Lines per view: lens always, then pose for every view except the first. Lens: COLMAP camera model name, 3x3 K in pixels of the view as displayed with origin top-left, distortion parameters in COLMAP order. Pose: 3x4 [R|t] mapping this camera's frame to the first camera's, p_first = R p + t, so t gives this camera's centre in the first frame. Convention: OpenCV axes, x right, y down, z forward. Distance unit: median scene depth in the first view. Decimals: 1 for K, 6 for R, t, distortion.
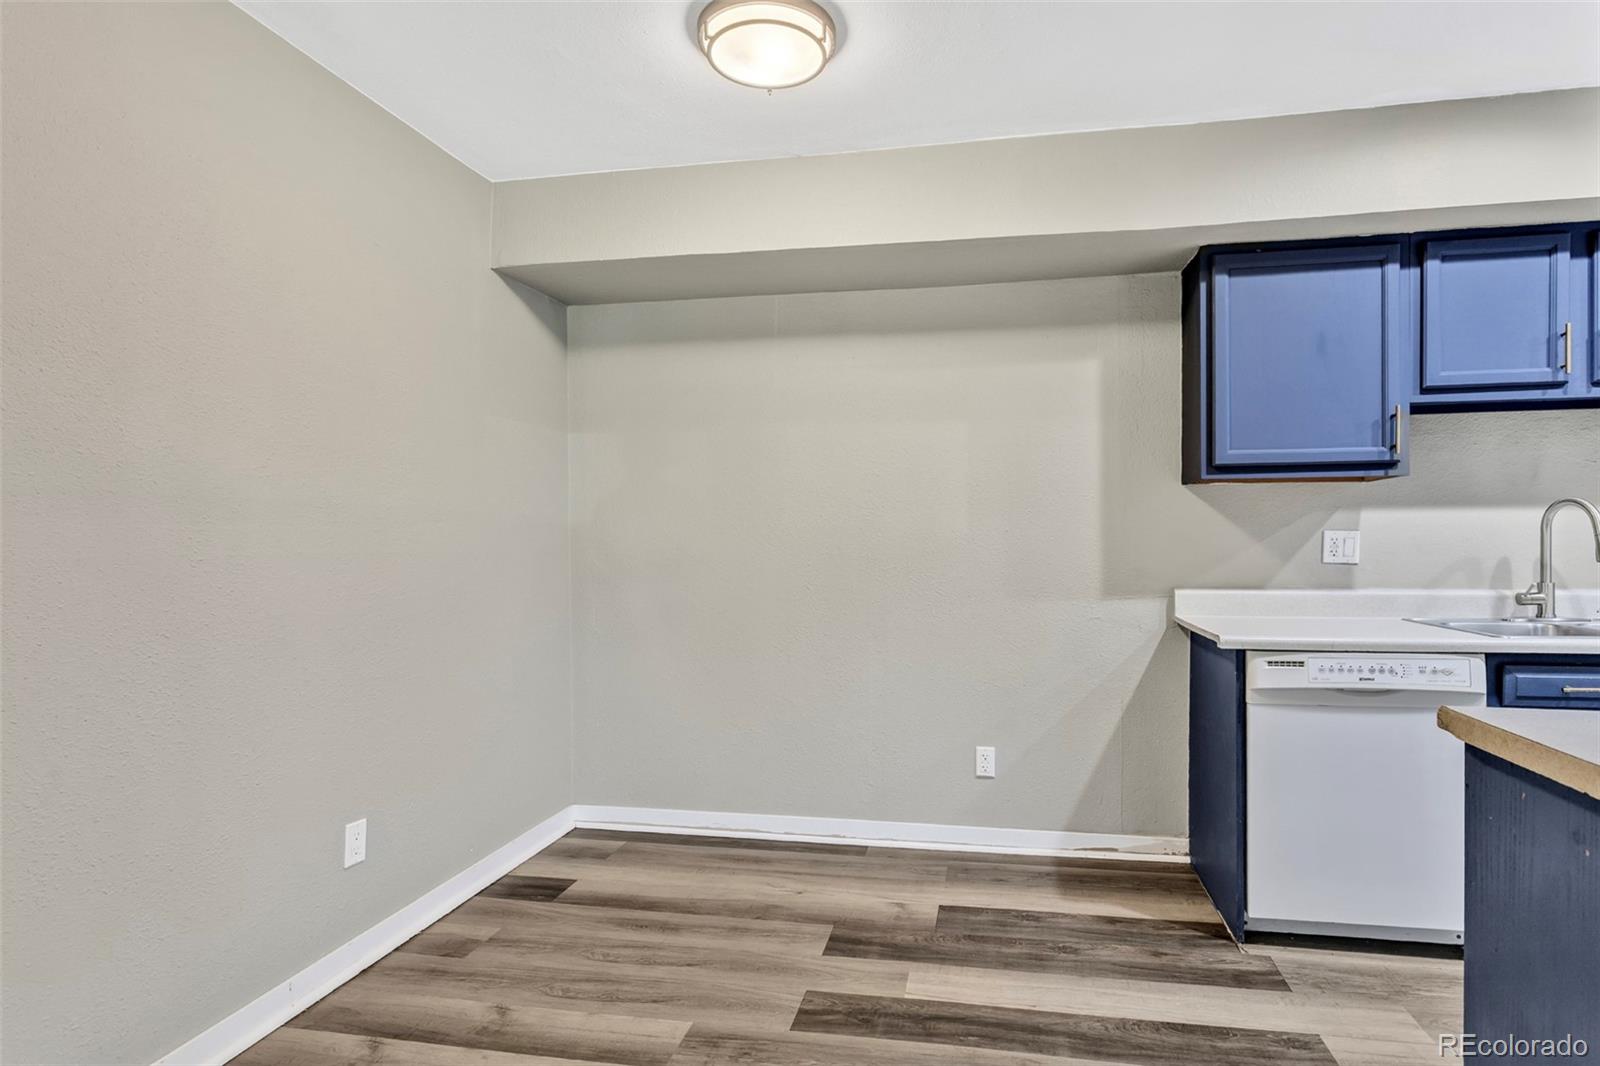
lens RADIAL K [[830.6, 0, 854.9], [0, 830.6, 550.7], [0, 0, 1]] dist [-0.002405, -0.000190]
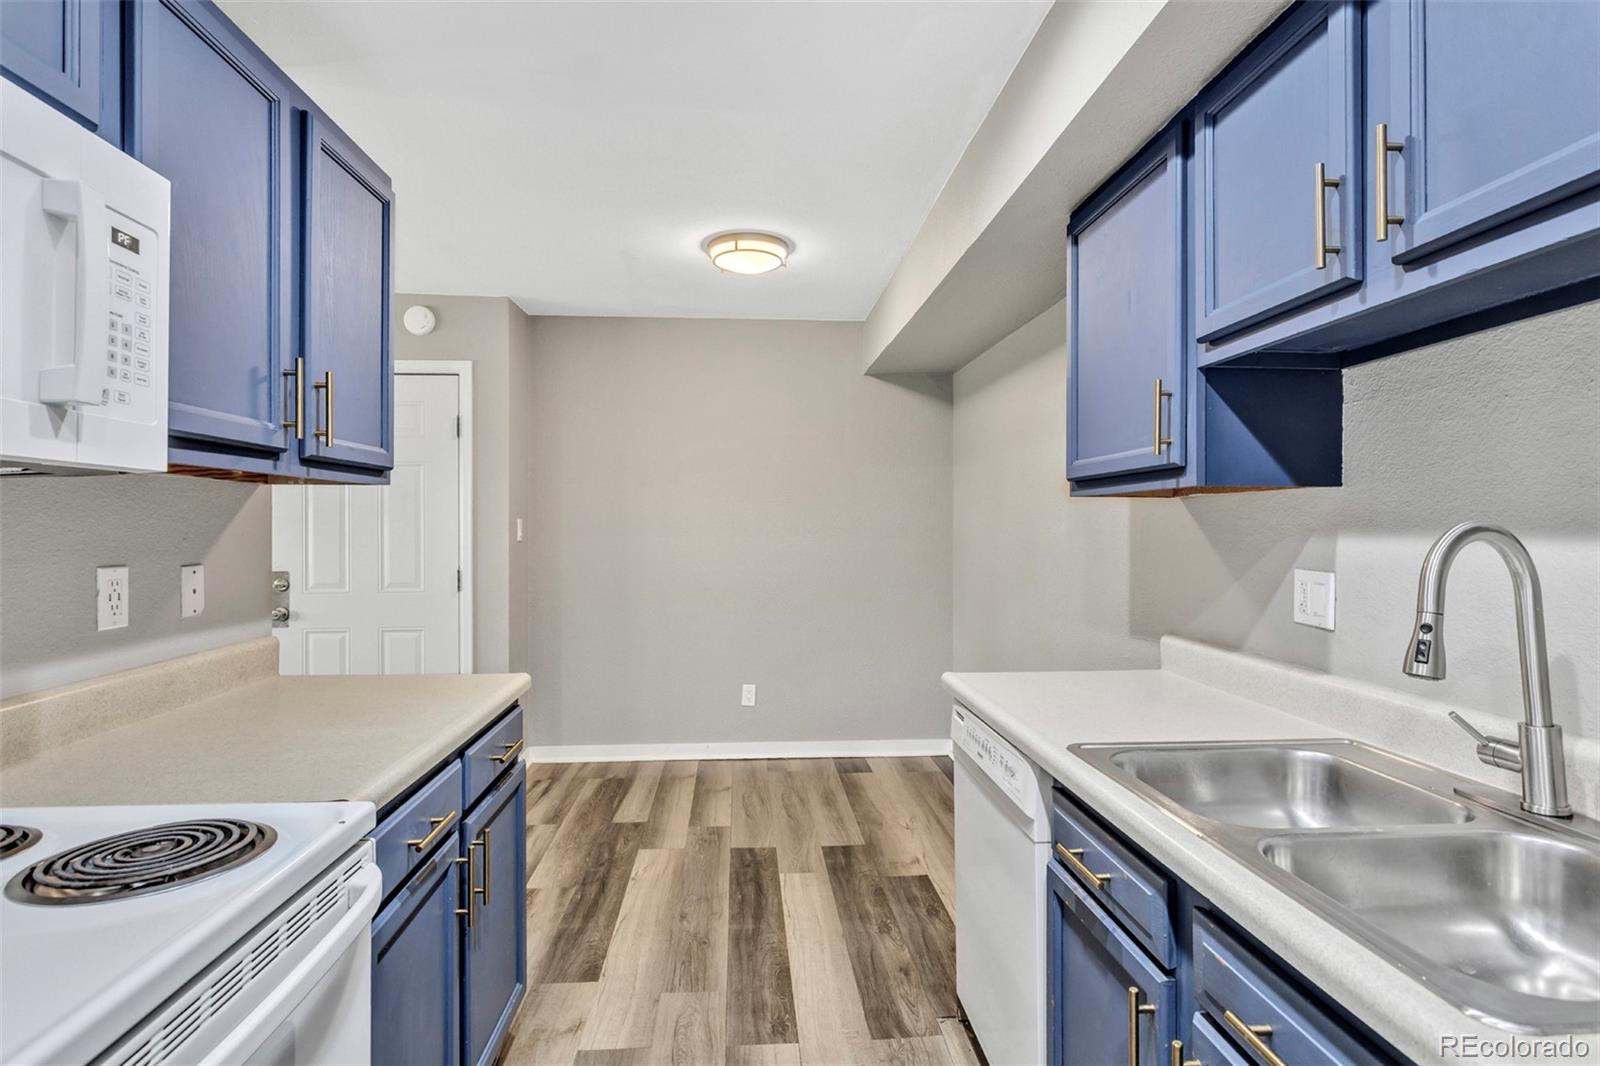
lens RADIAL K [[815.5, 0, 785.7], [0, 815.5, 532.3], [0, 0, 1]] dist [-0.000058, 0.004819]
pose [[0.231192, 0.015880, -0.972778, 1.152825], [-0.019835, 0.999736, 0.011606, -0.055606], [0.972706, 0.016612, 0.231446, 0.545945]]
